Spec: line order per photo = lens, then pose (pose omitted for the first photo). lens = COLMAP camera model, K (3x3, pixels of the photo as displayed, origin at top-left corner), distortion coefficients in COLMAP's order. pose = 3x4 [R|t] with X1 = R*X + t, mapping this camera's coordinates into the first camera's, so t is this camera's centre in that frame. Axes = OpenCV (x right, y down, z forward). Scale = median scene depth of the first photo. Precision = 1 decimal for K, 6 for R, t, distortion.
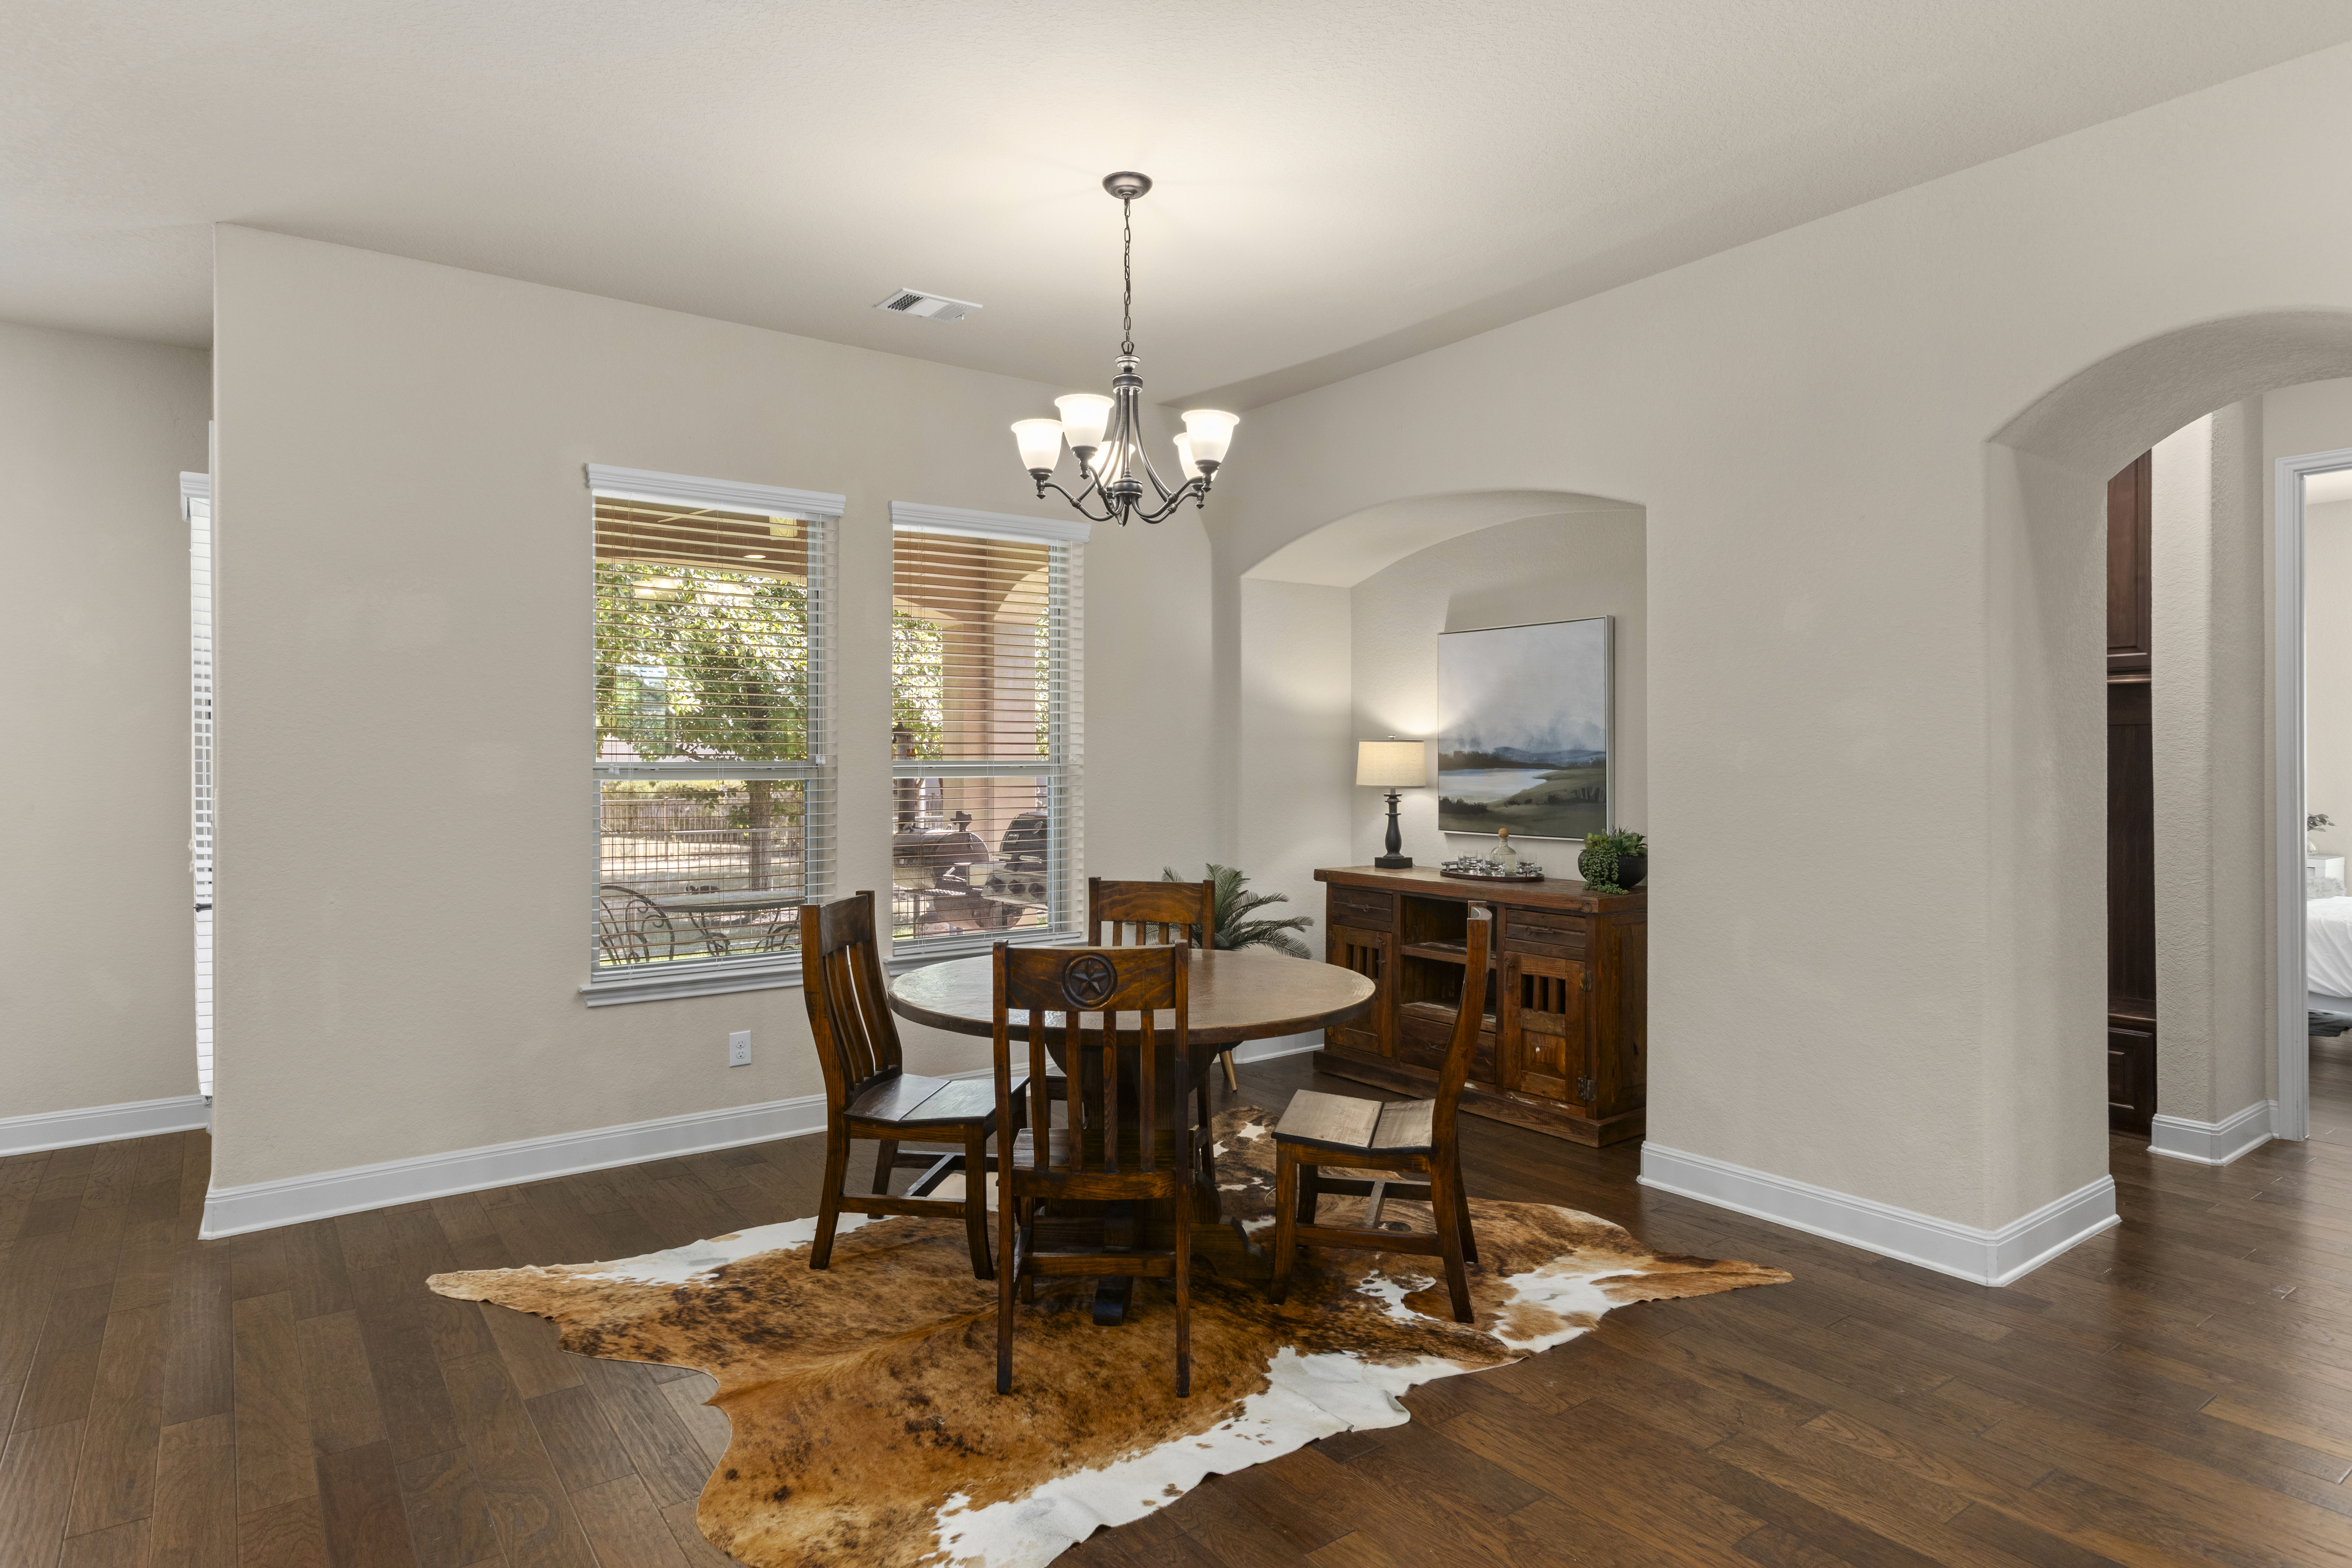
lens RADIAL K [[1314.3, 0, 1164.2], [0, 1314.3, 761.1], [0, 0, 1]] dist [0.004773, 0.000777]
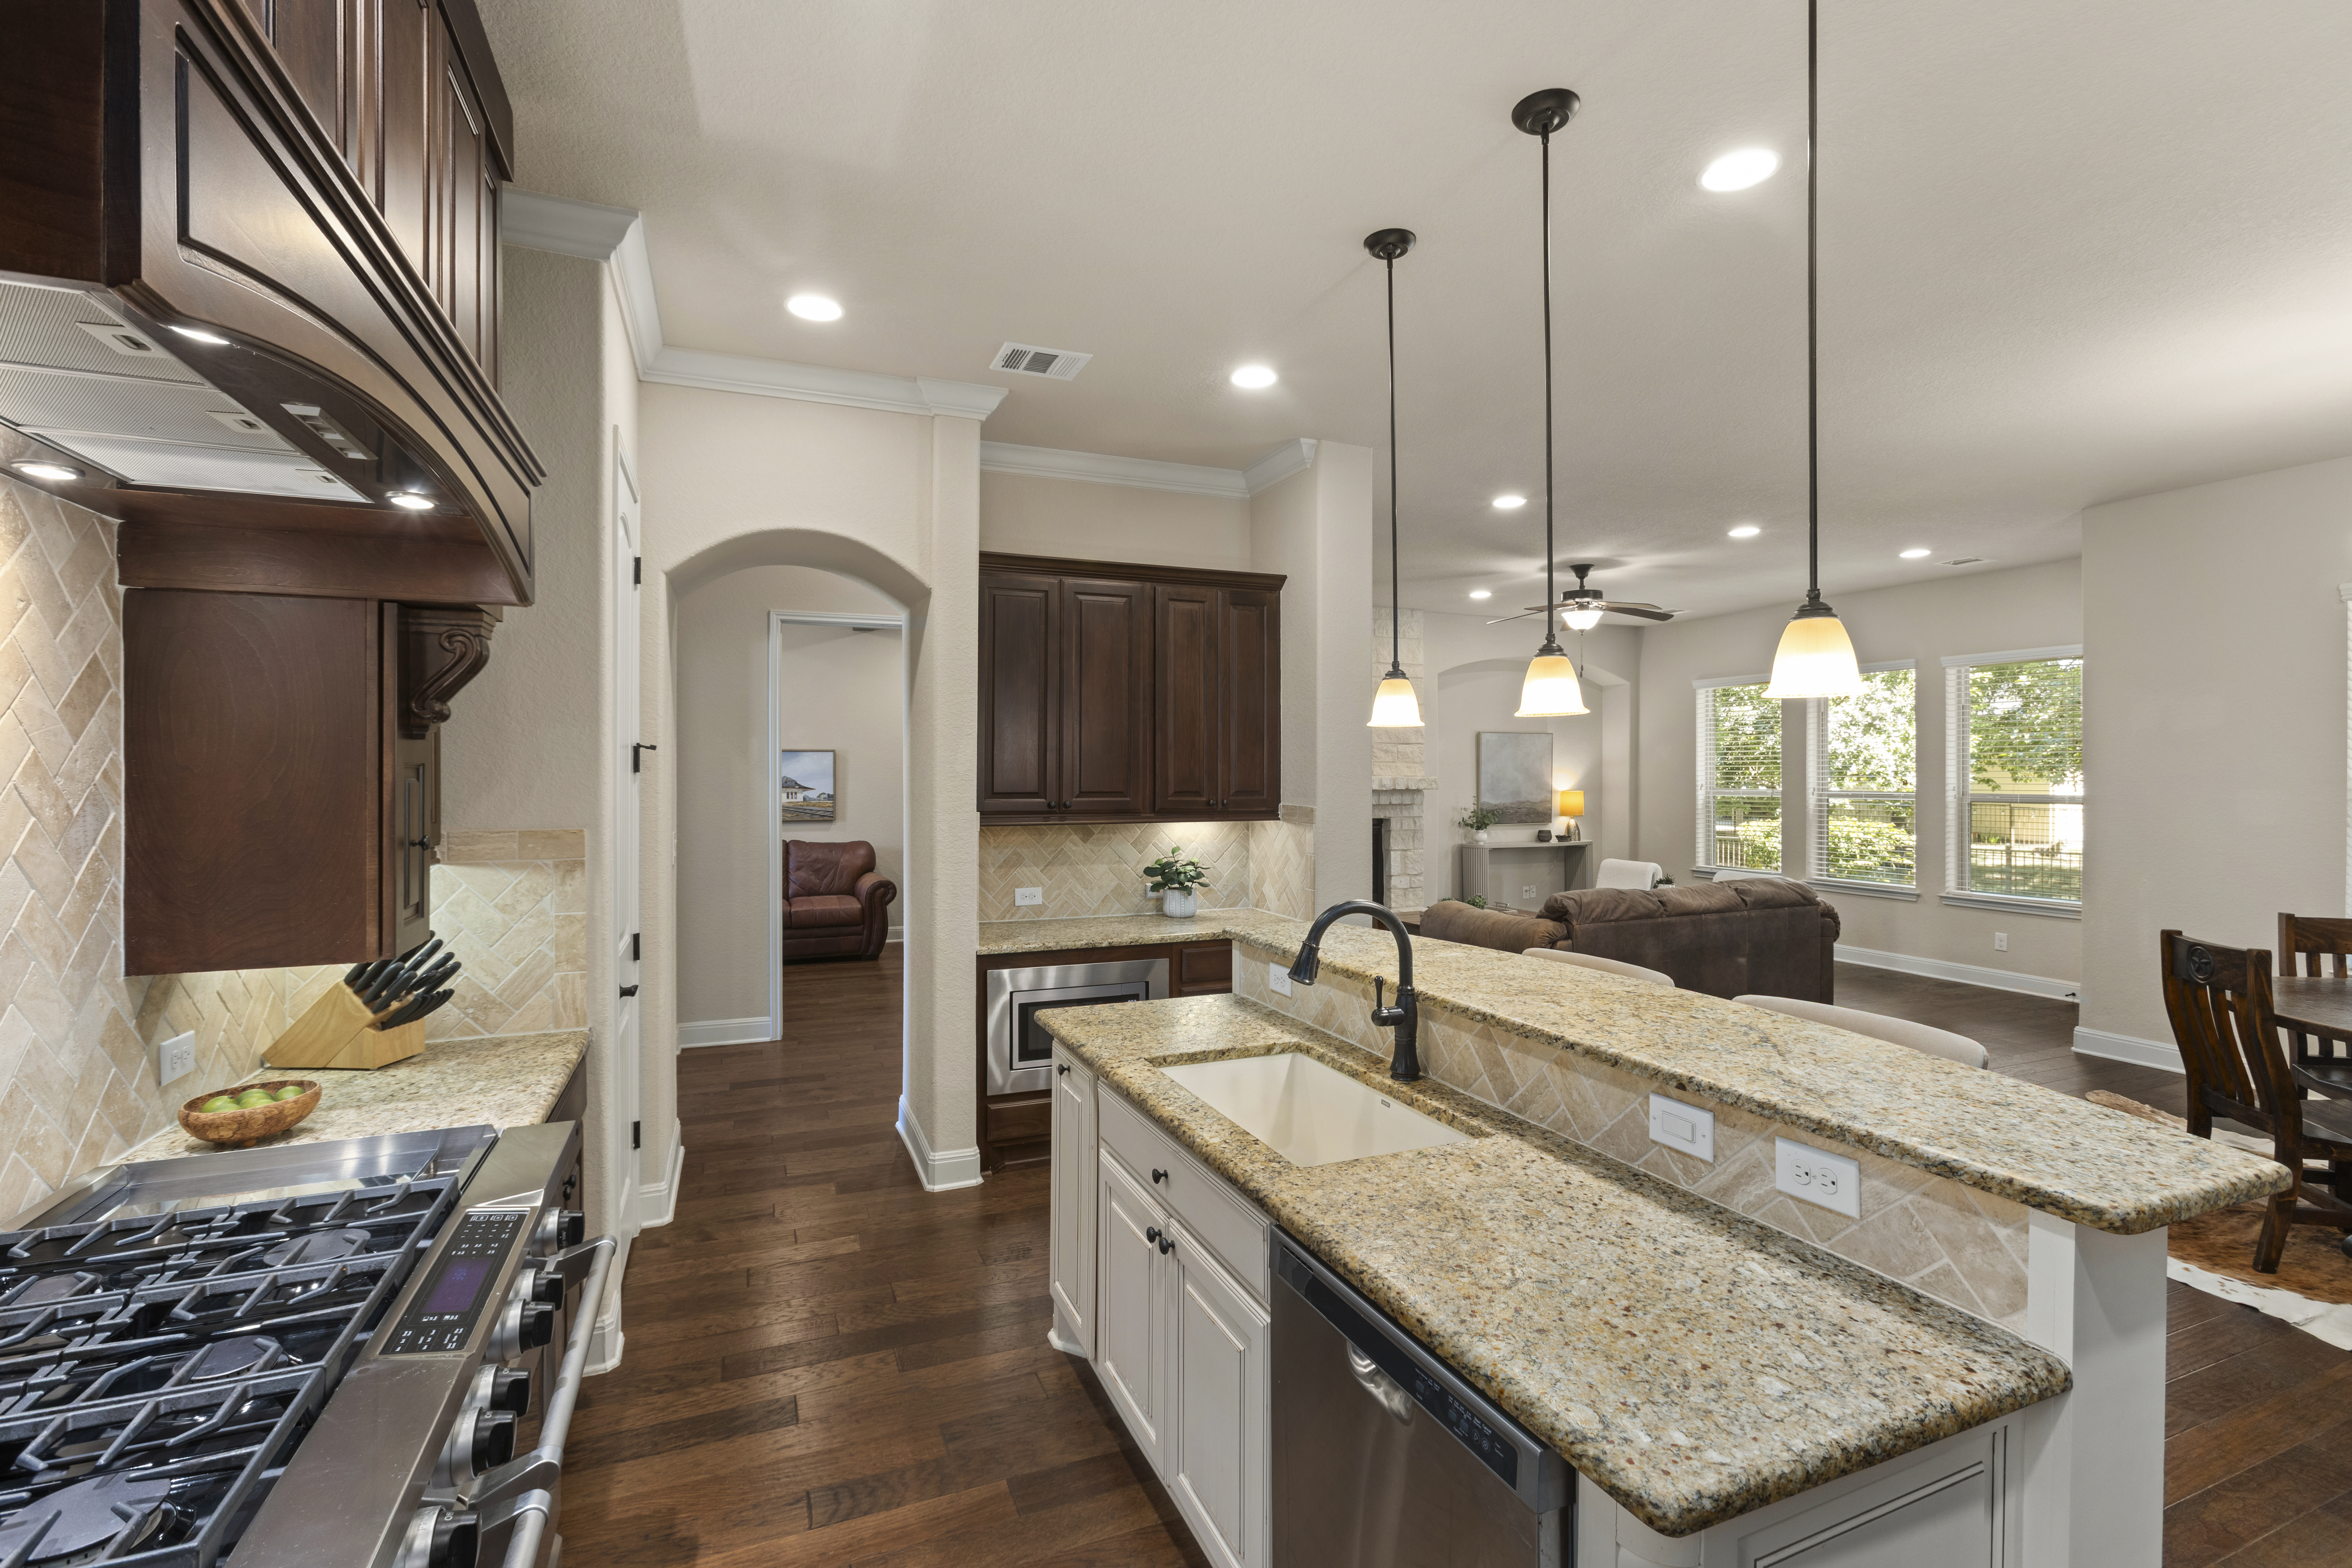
lens RADIAL K [[1054.6, 0, 1176.8], [0, 1054.6, 772.3], [0, 0, 1]] dist [-0.013613, 0.007473]
pose [[-0.235630, 0.001994, -0.971841, 1.139330], [-0.003818, 0.999988, 0.002978, -0.042450], [0.971835, 0.004412, -0.235620, 0.112386]]
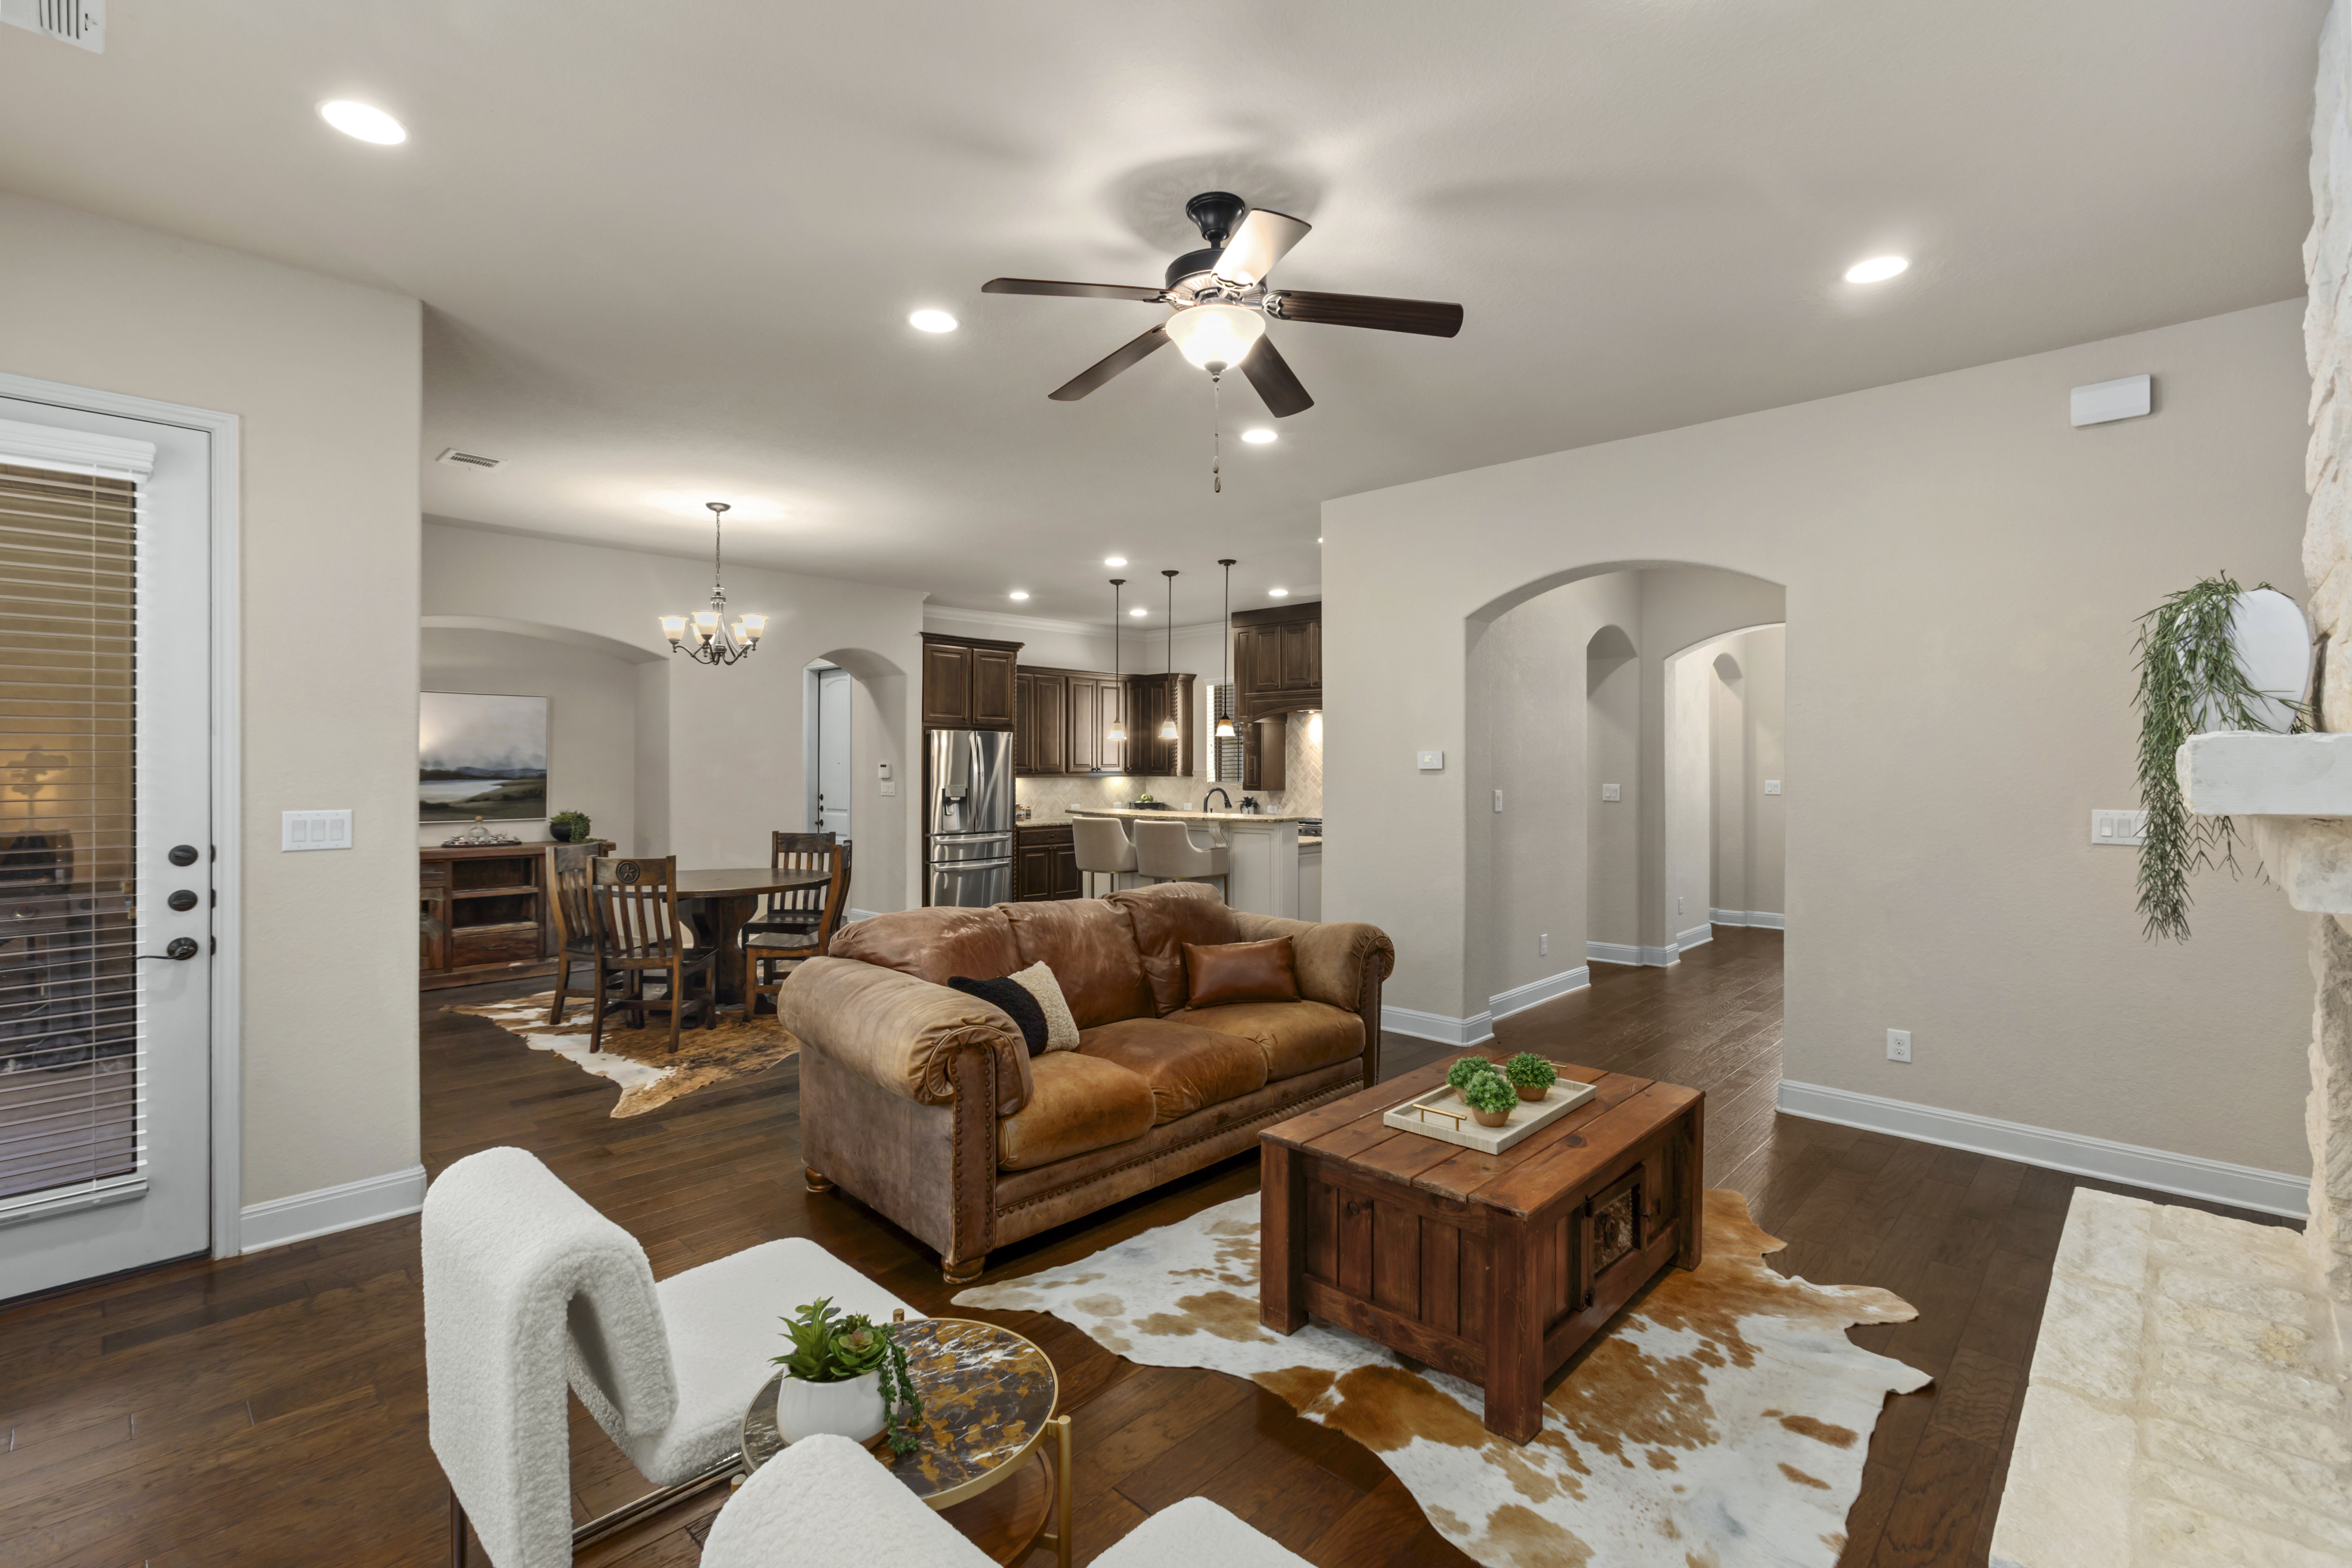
lens RADIAL K [[1054.6, 0, 1180.4], [0, 1054.6, 758.2], [0, 0, 1]] dist [-0.013613, 0.007473]
pose [[-0.175365, 0.006570, 0.984482, -1.896270], [0.004235, 0.999974, -0.005919, -0.016186], [-0.984494, 0.003131, -0.175388, 0.574599]]
